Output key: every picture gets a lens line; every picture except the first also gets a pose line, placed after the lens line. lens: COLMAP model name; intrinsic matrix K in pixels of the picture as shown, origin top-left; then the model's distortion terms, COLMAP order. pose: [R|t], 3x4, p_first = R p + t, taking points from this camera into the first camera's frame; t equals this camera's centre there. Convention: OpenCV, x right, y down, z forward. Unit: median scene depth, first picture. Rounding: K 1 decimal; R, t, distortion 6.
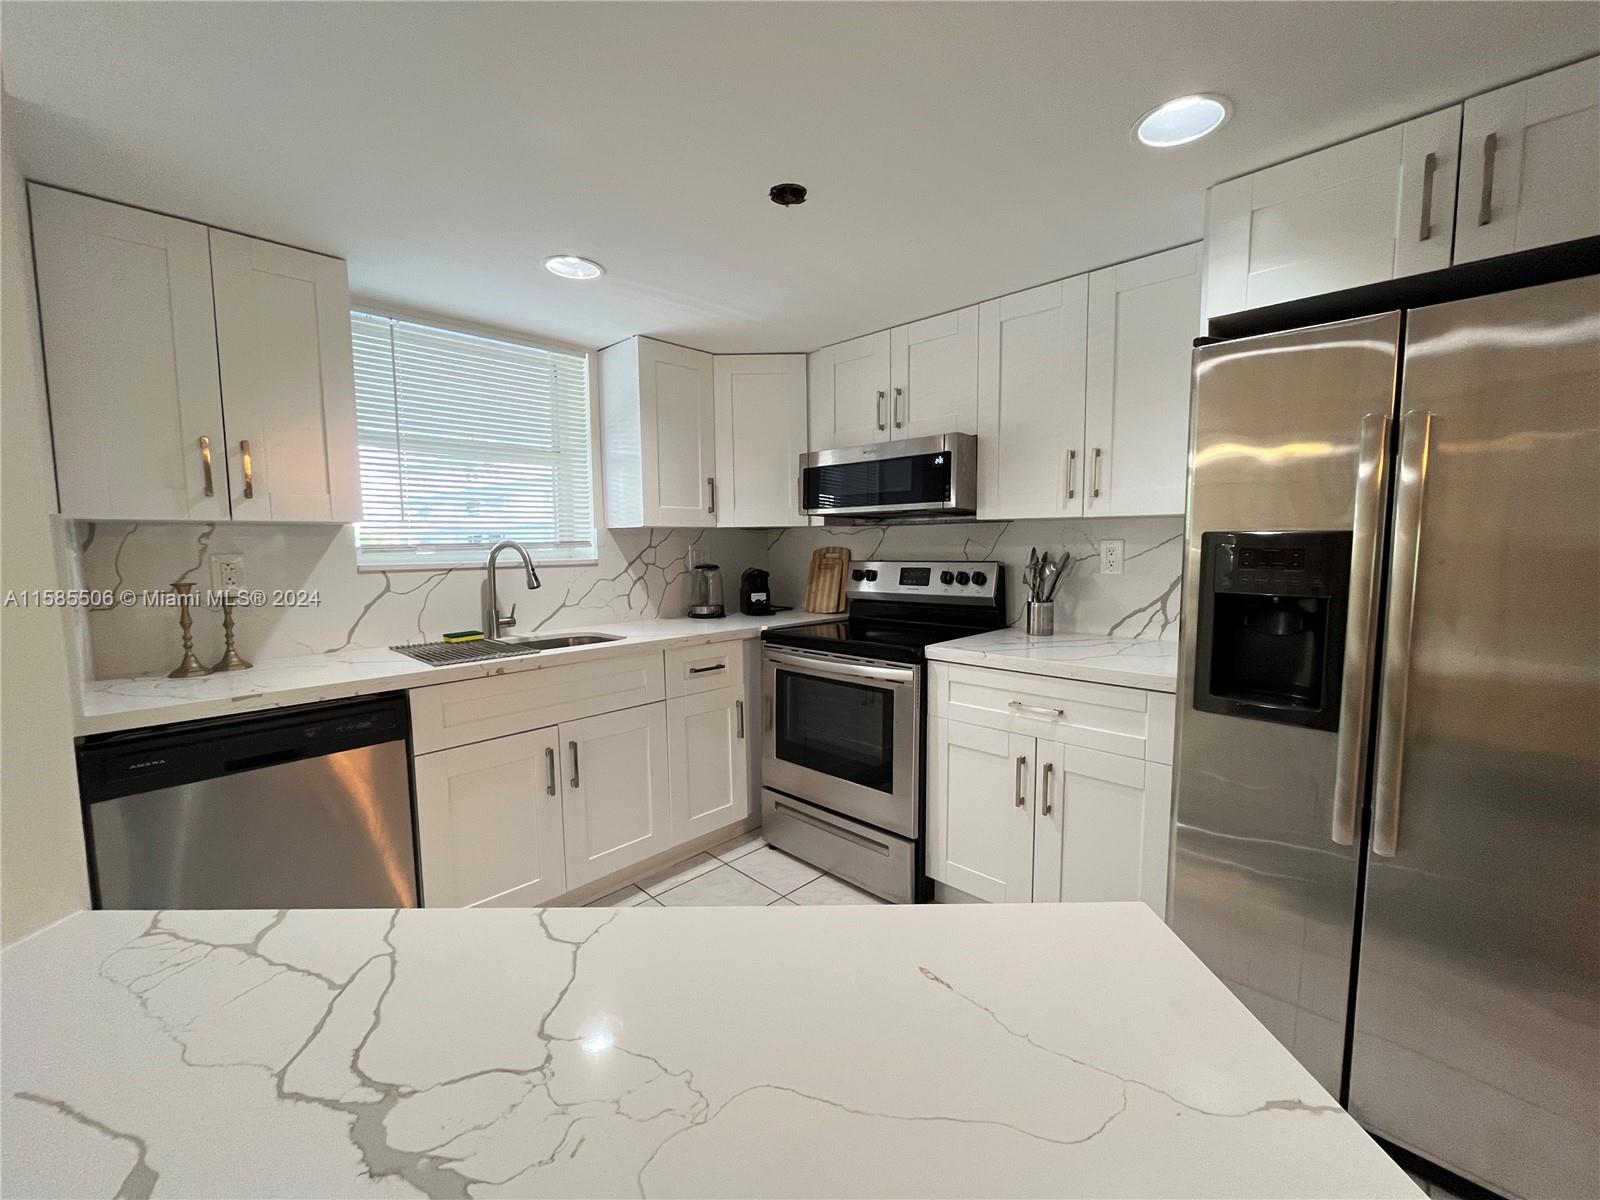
lens RADIAL K [[660.7, 0, 798.4], [0, 660.7, 593.0], [0, 0, 1]] dist [0.009844, -0.000633]
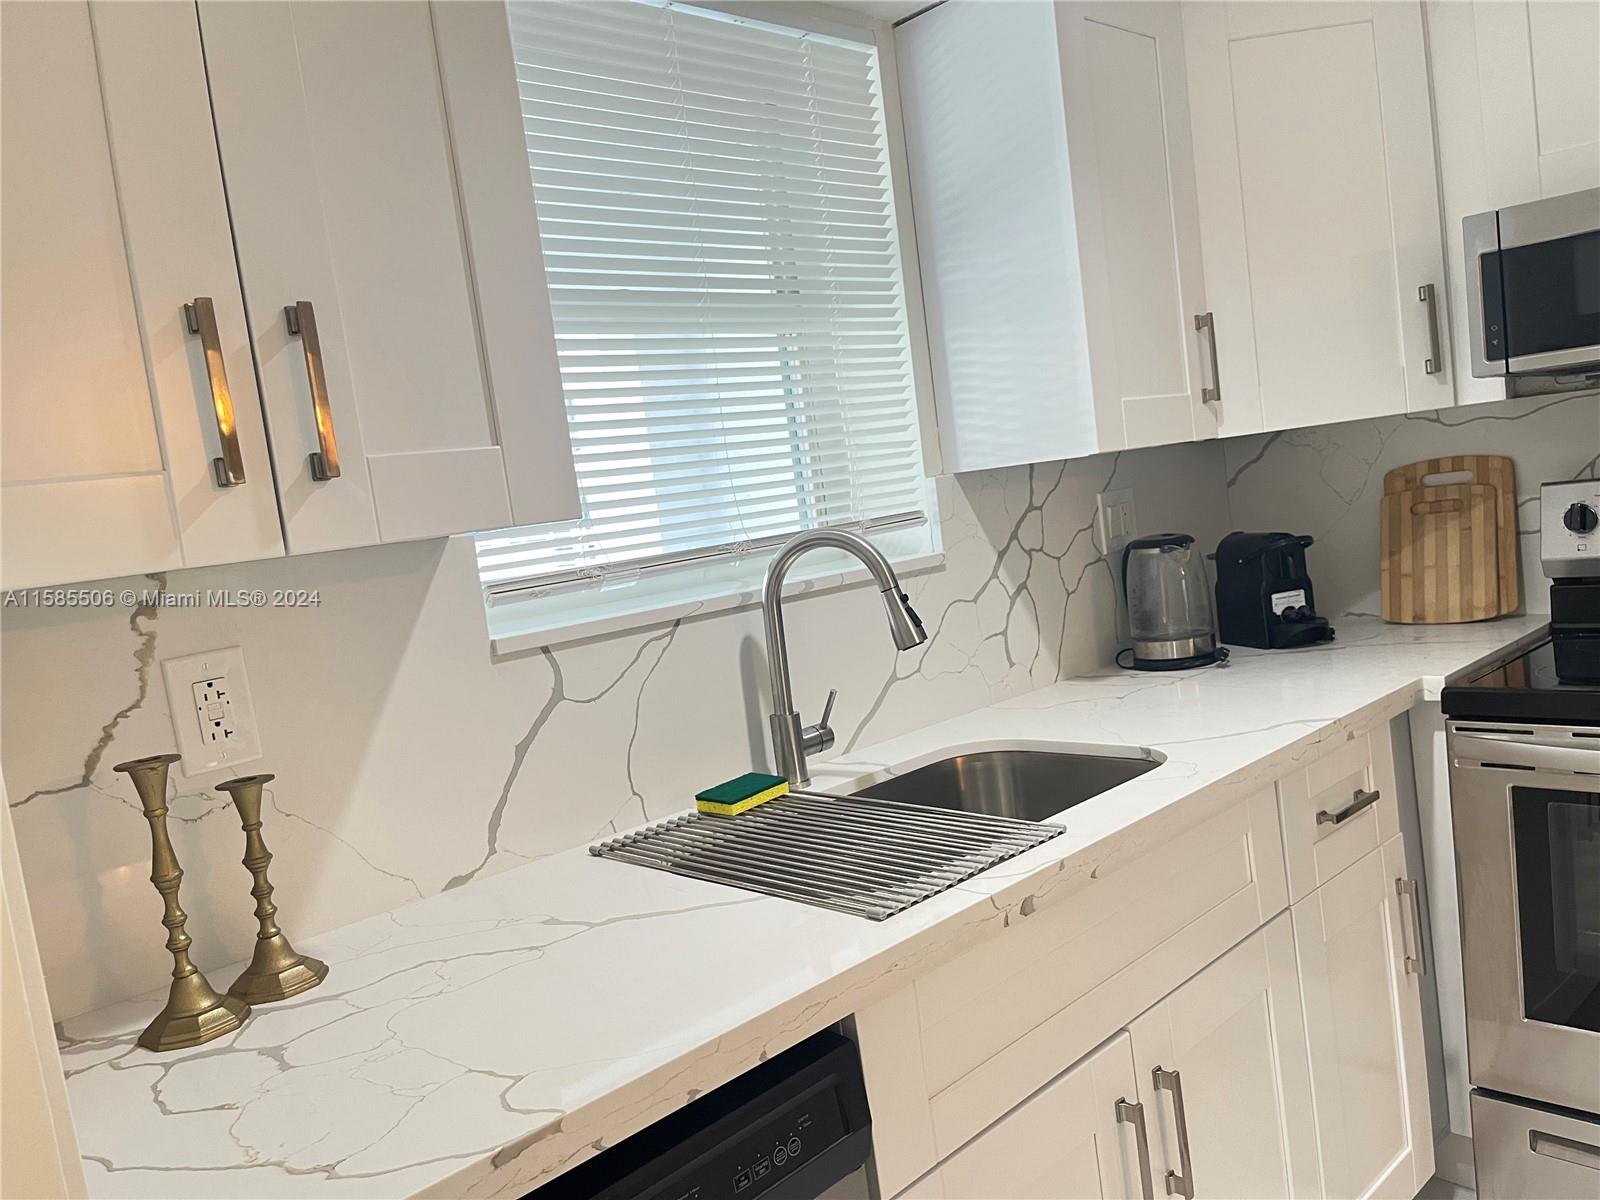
lens RADIAL K [[1226.0, 0, 800.5], [0, 1226.0, 605.5], [0, 0, 1]] dist [0.078647, -0.093628]
pose [[0.992742, -0.111929, -0.043998, -0.395245], [0.112701, 0.993509, 0.015462, -0.044635], [0.041982, -0.020308, 0.998912, 0.277272]]
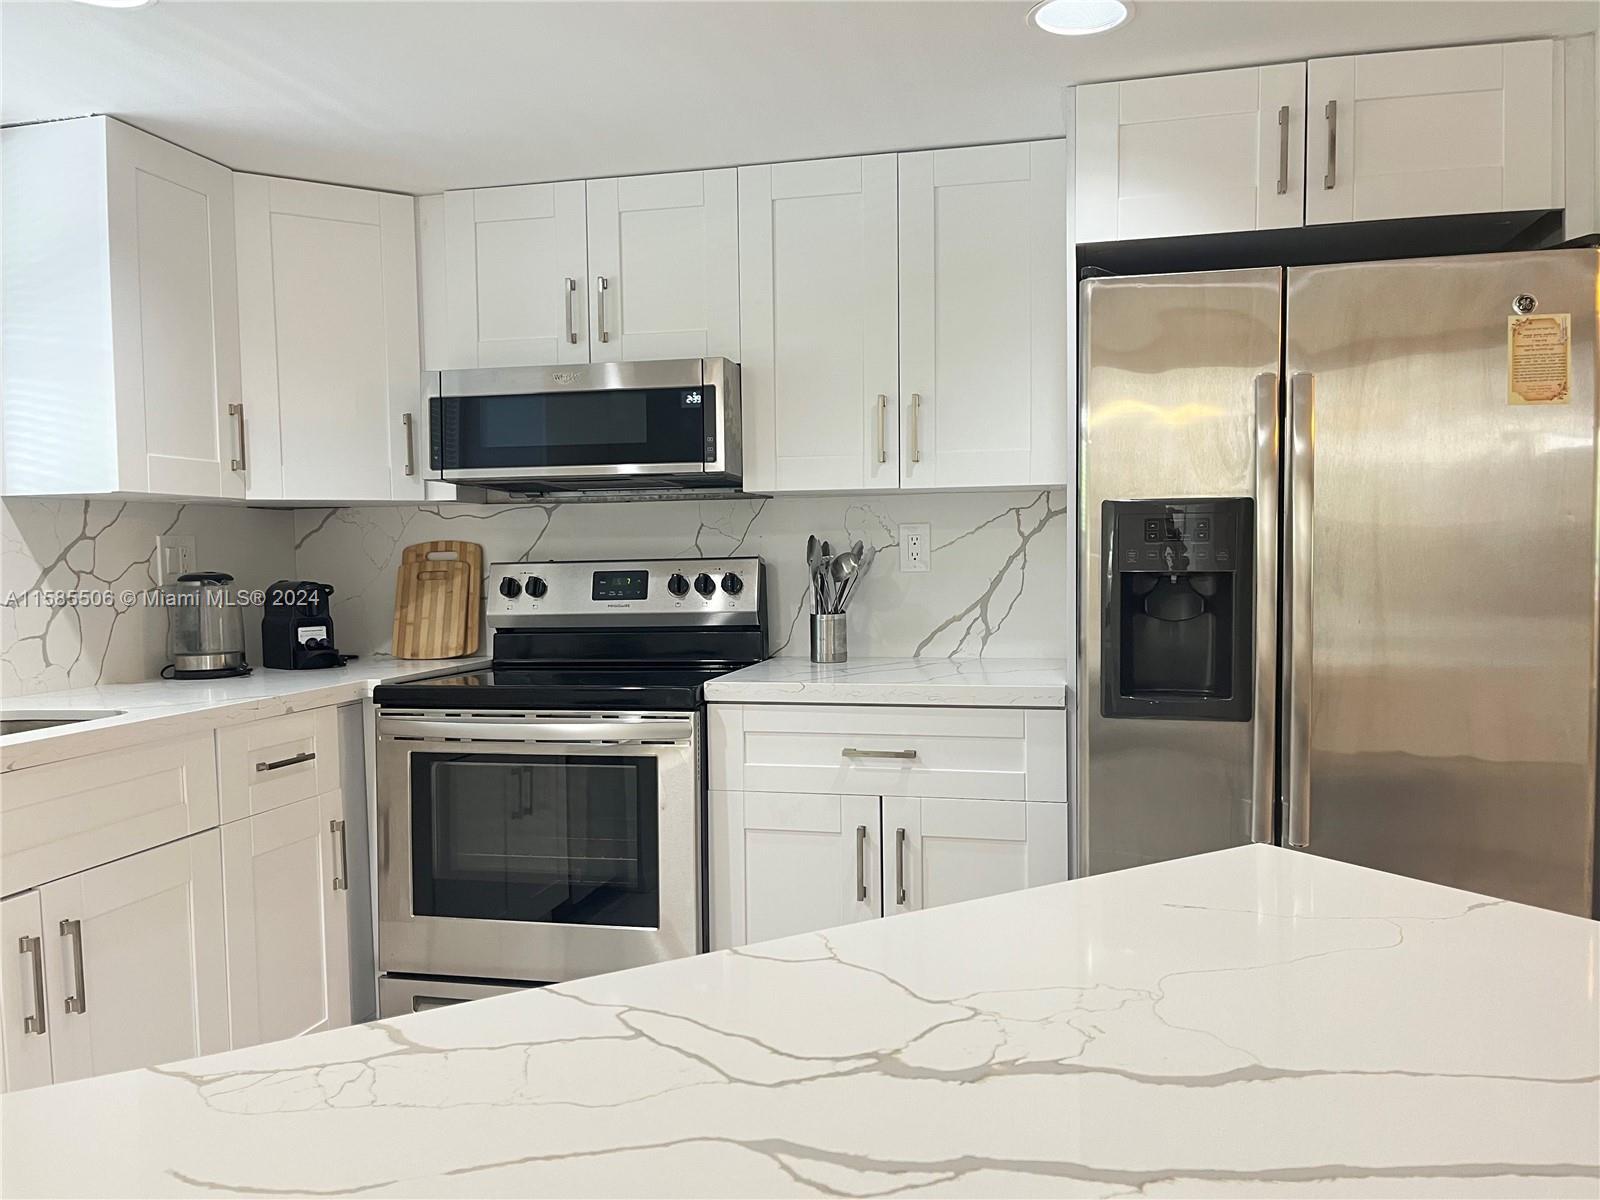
lens RADIAL K [[1226.0, 0, 800.5], [0, 1226.0, 605.5], [0, 0, 1]] dist [0.078647, -0.093628]
pose [[0.856400, -0.025439, 0.515686, -0.287681], [0.046739, 0.998504, -0.028364, 0.036322], [-0.514193, 0.048393, 0.856308, -0.065093]]
